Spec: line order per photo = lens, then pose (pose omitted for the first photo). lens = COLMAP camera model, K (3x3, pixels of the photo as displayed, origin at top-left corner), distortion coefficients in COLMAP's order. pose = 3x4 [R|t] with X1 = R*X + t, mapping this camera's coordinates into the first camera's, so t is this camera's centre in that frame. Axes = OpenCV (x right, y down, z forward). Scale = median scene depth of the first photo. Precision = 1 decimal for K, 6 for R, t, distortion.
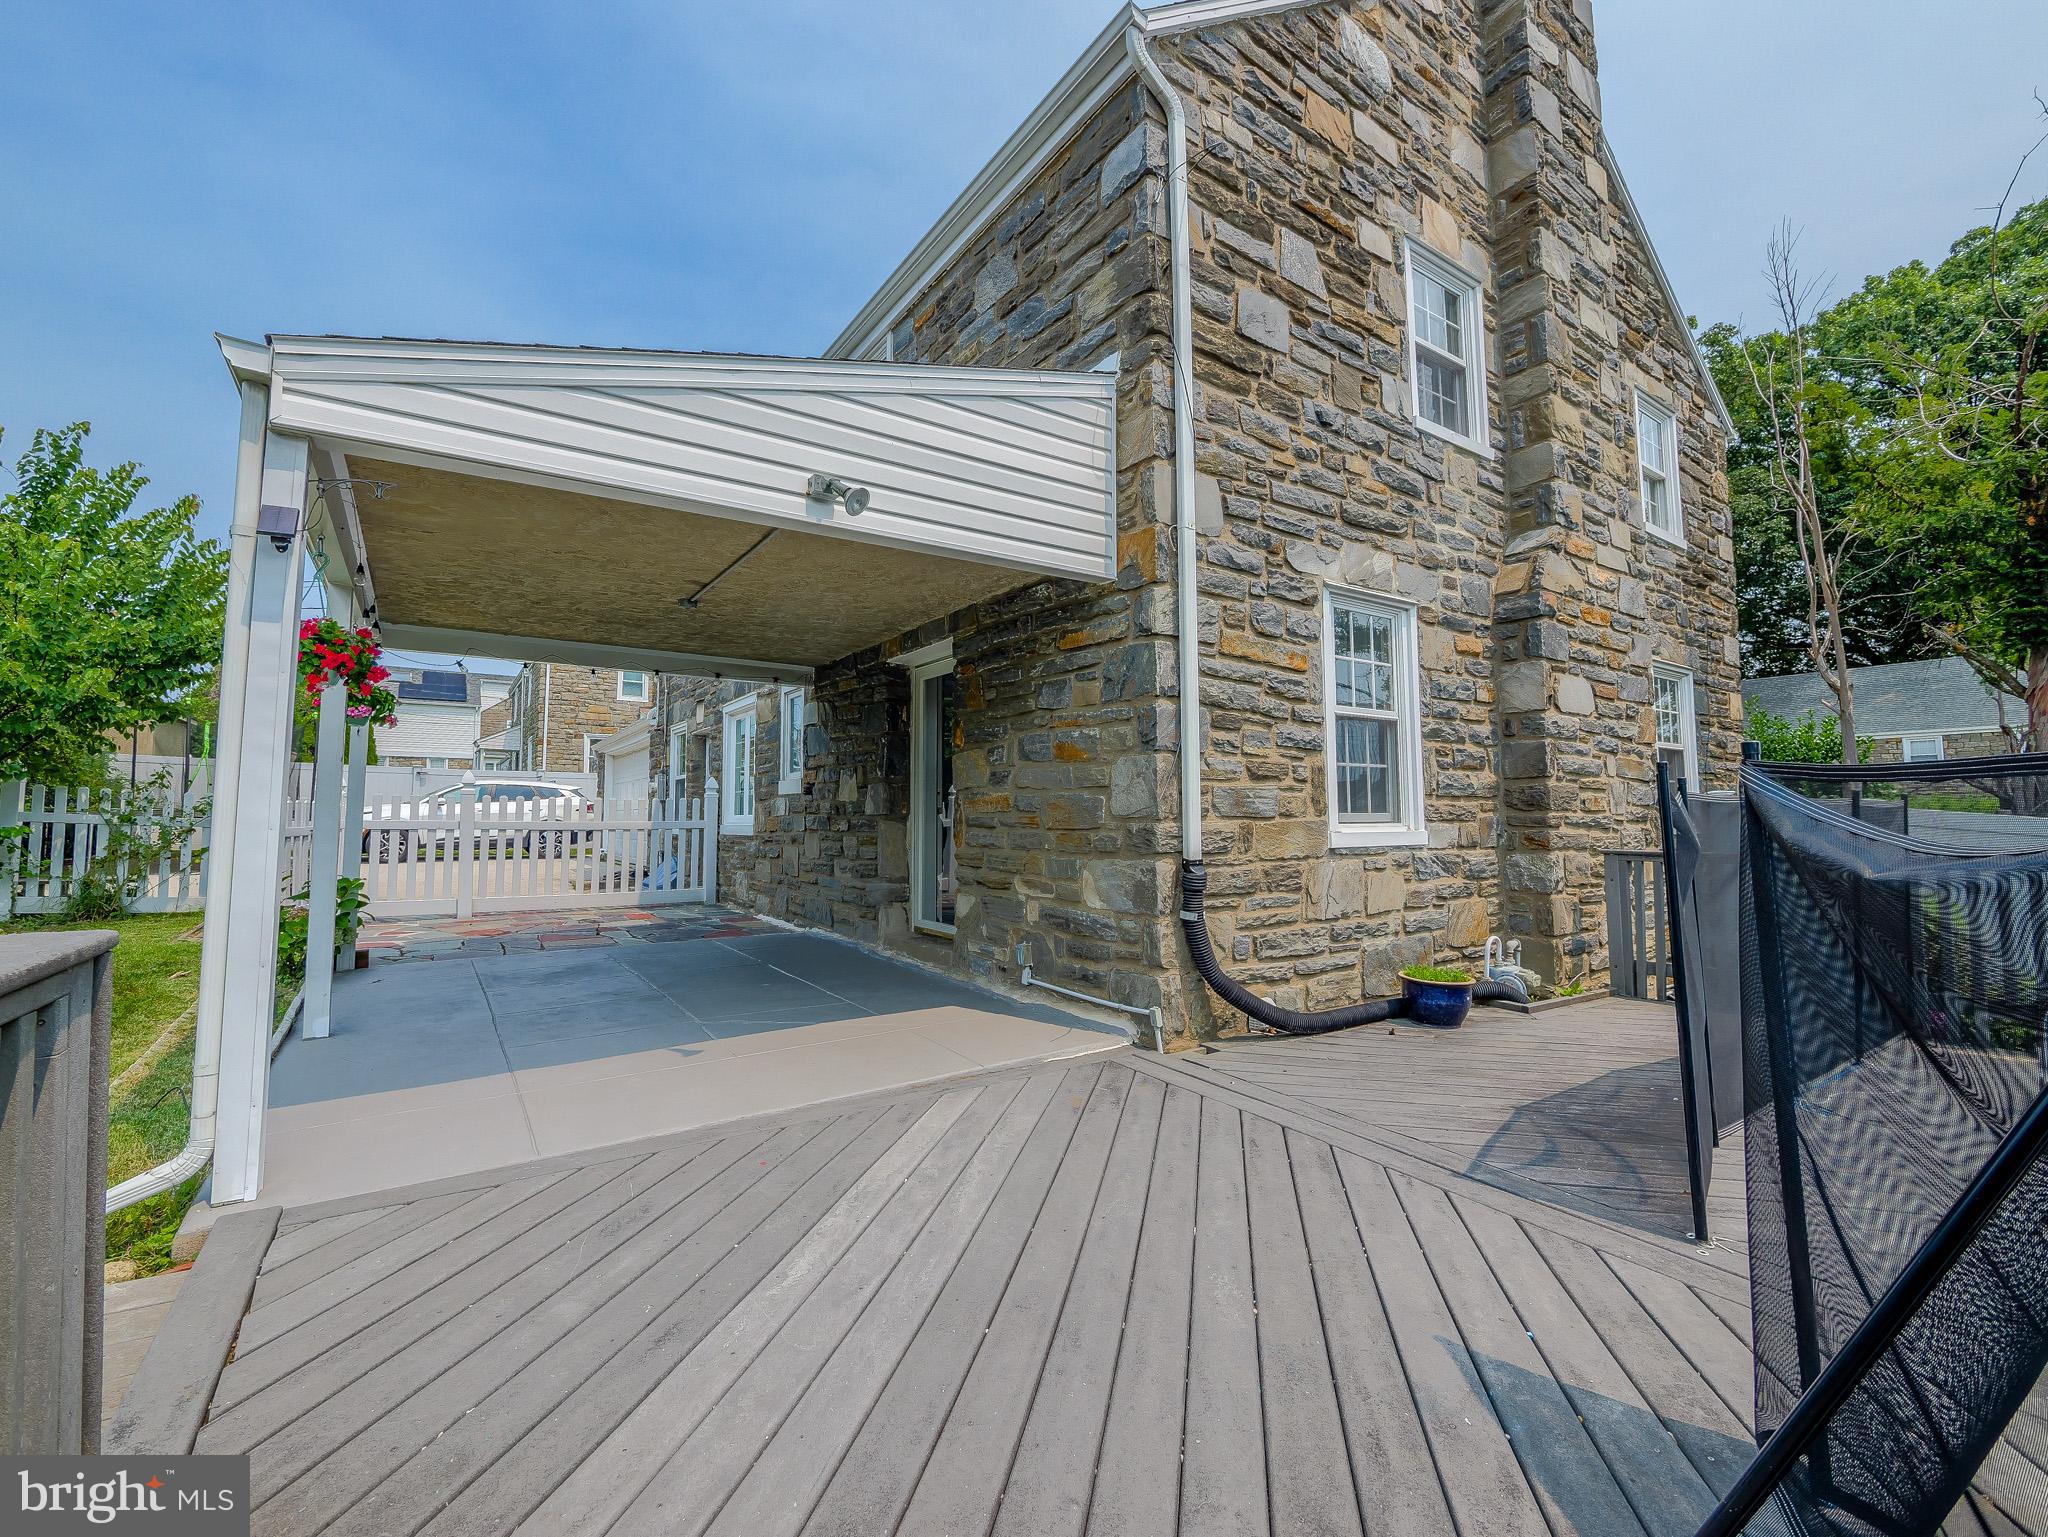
lens RADIAL K [[859.3, 0, 1017.7], [0, 859.3, 760.5], [0, 0, 1]] dist [-0.008816, 0.001377]
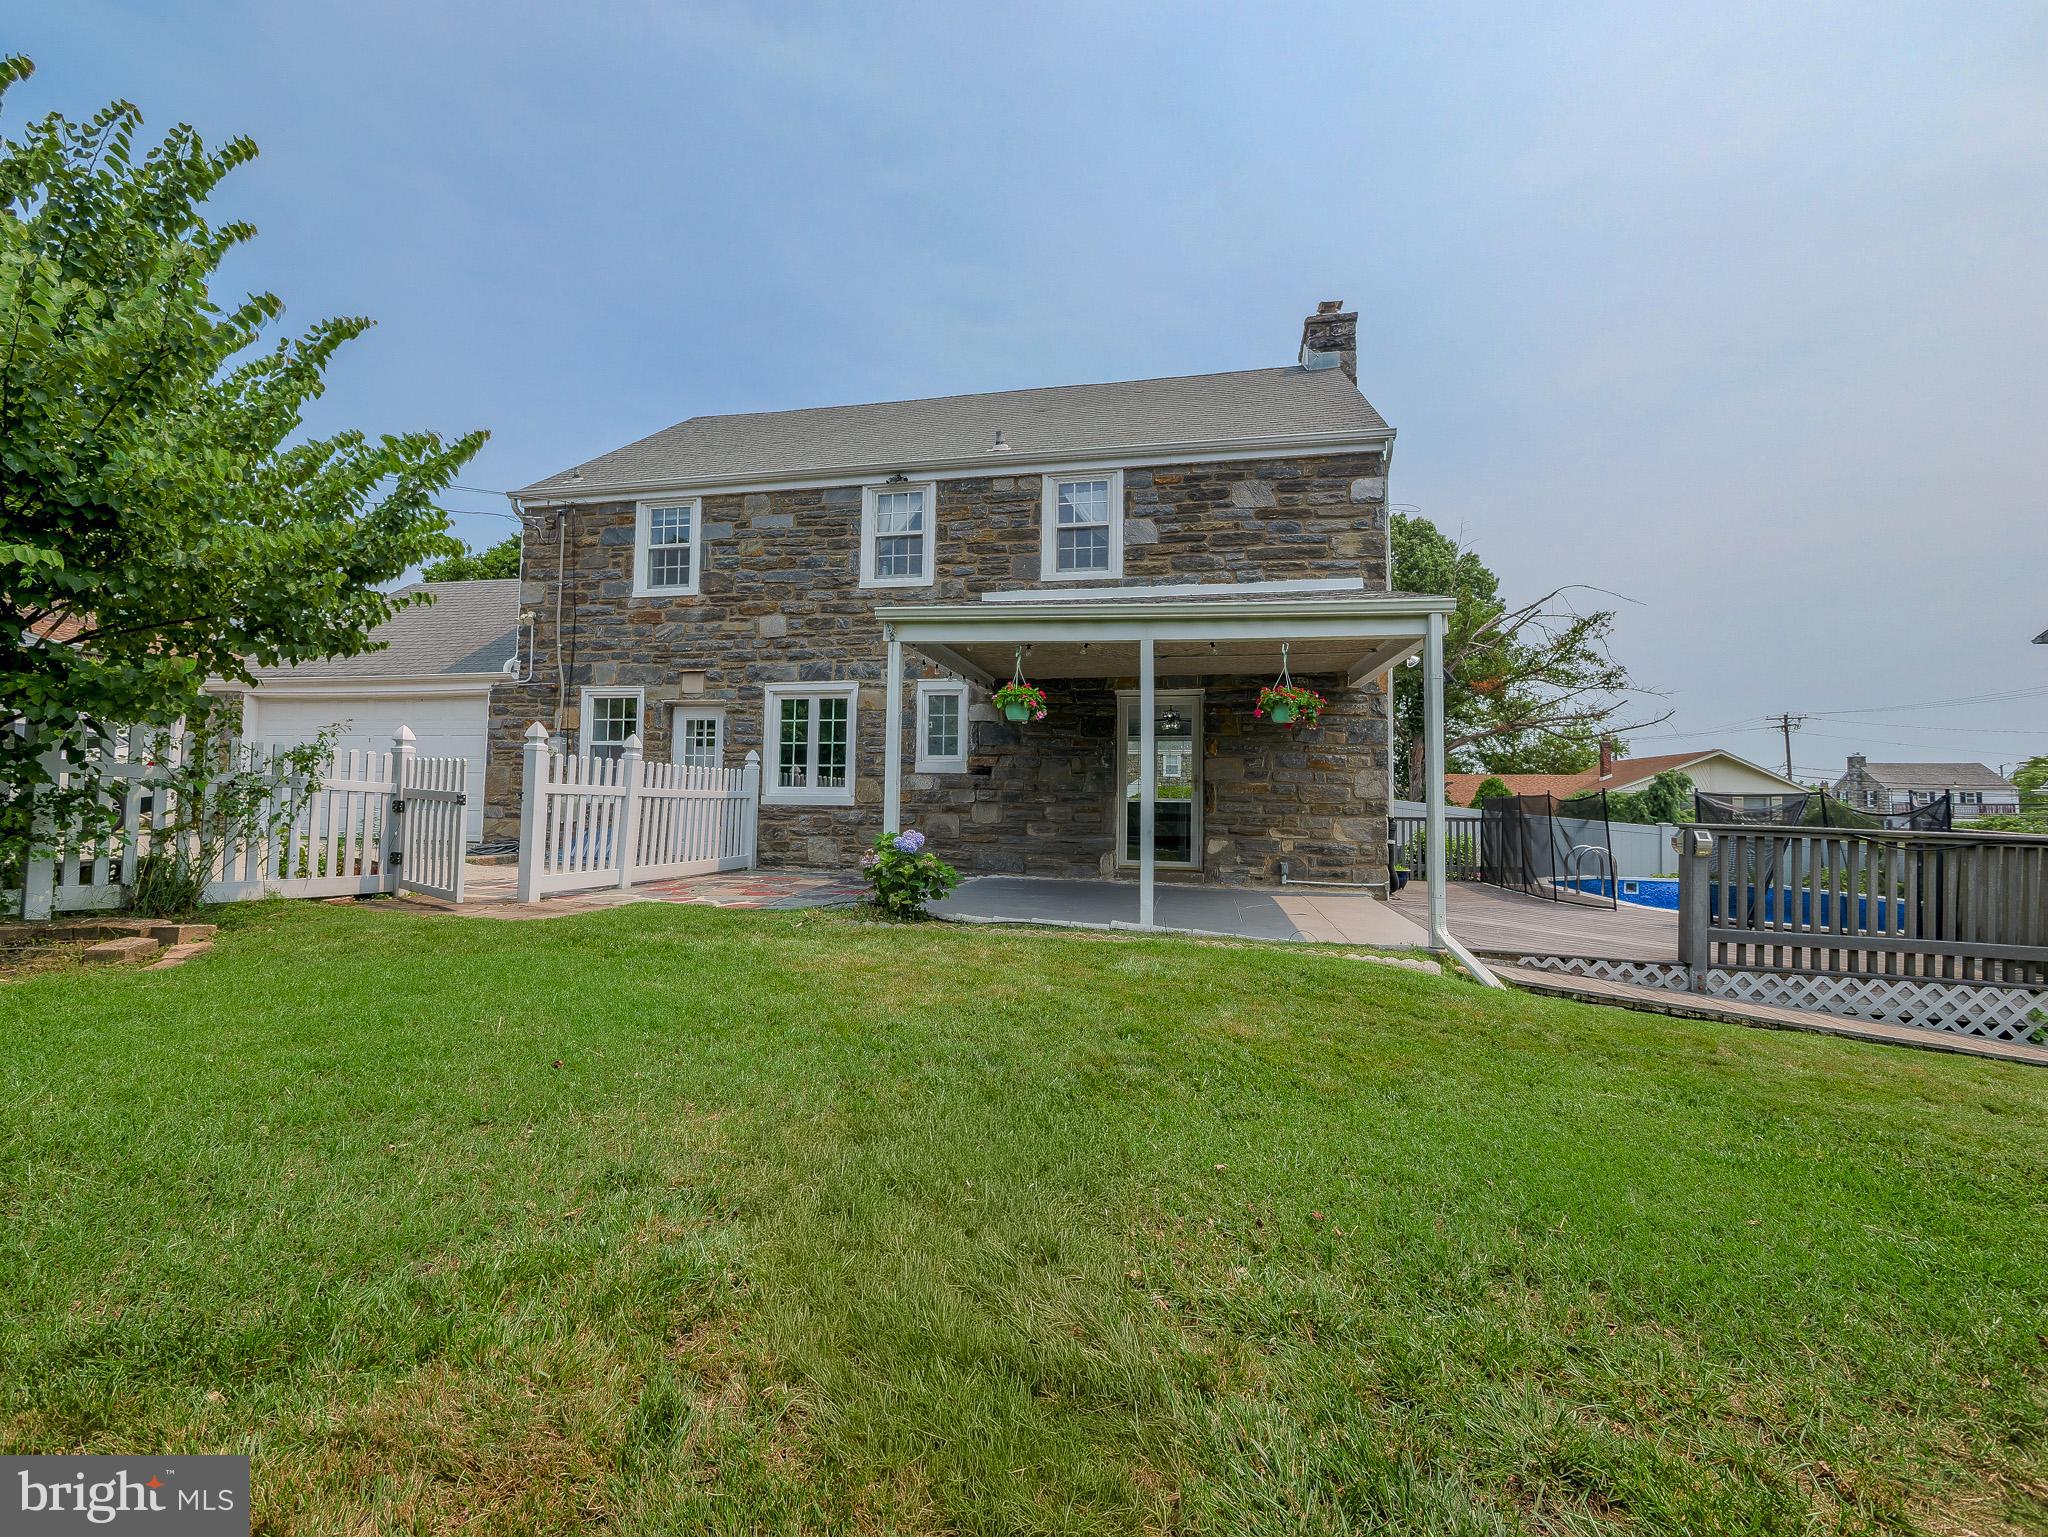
lens RADIAL K [[859.3, 0, 1014.6], [0, 859.3, 760.5], [0, 0, 1]] dist [-0.008816, 0.001377]
pose [[0.718334, 0.046484, 0.694144, -1.546710], [-0.064880, 0.997893, 0.000316, 0.020856], [-0.692667, -0.045263, 0.719836, 0.040696]]
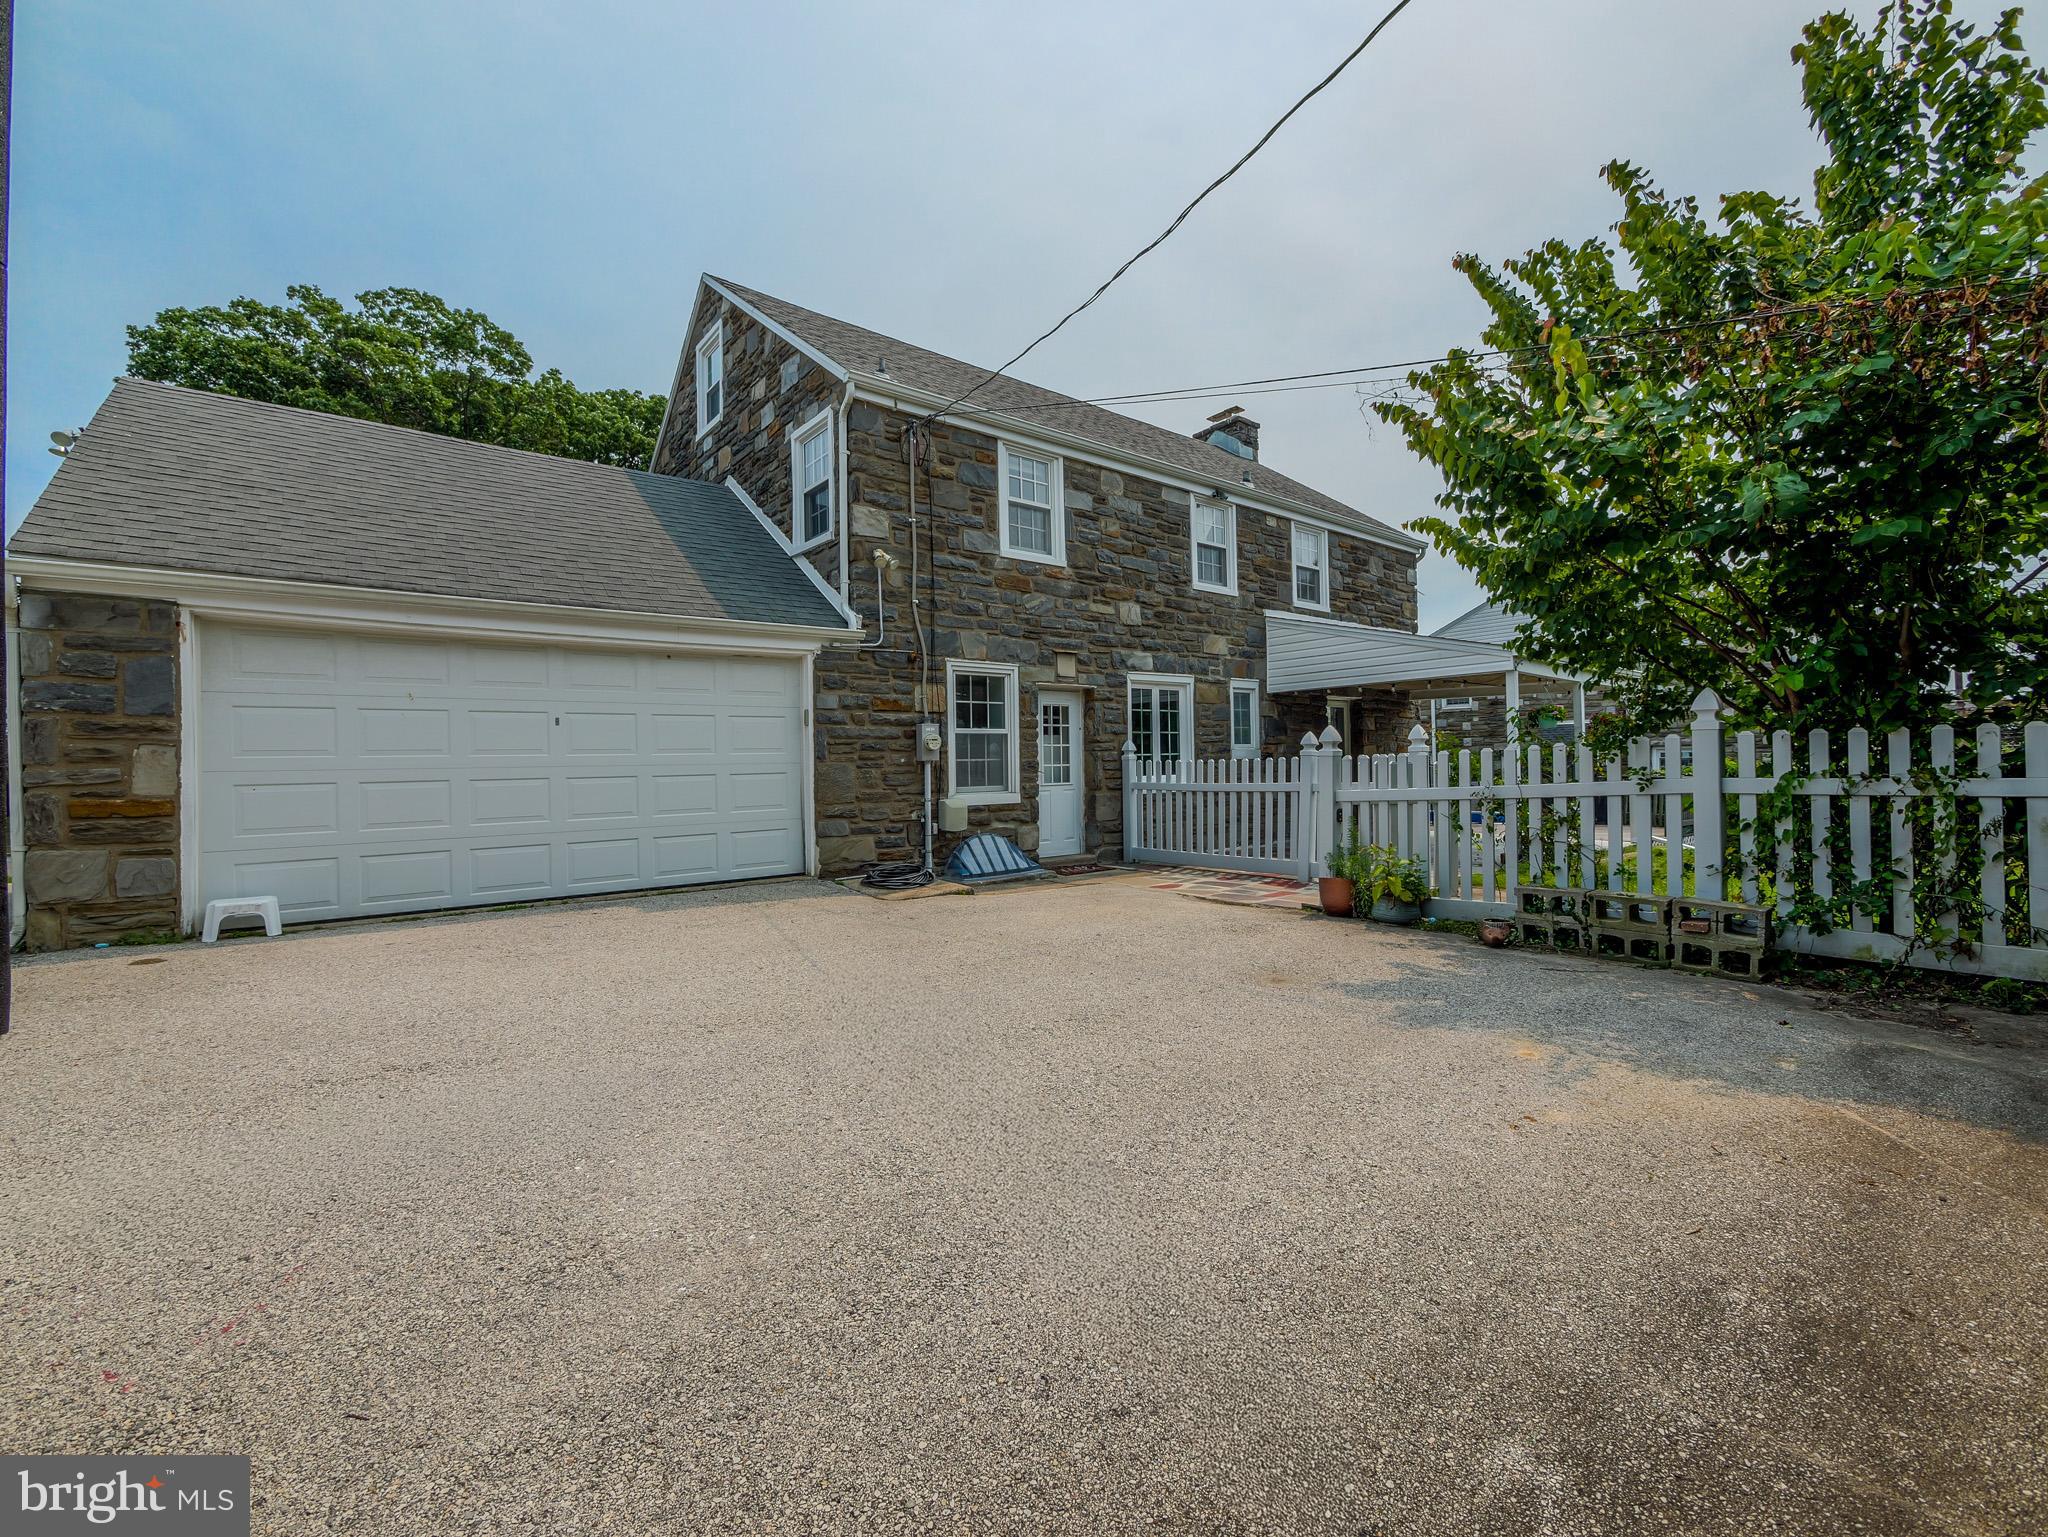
lens RADIAL K [[859.3, 0, 1027.3], [0, 859.3, 756.0], [0, 0, 1]] dist [-0.008816, 0.001377]
pose [[-0.080968, 0.013343, 0.996627, -2.477293], [-0.049520, 0.998622, -0.017393, 0.113393], [-0.995486, -0.050762, -0.080196, 2.184493]]
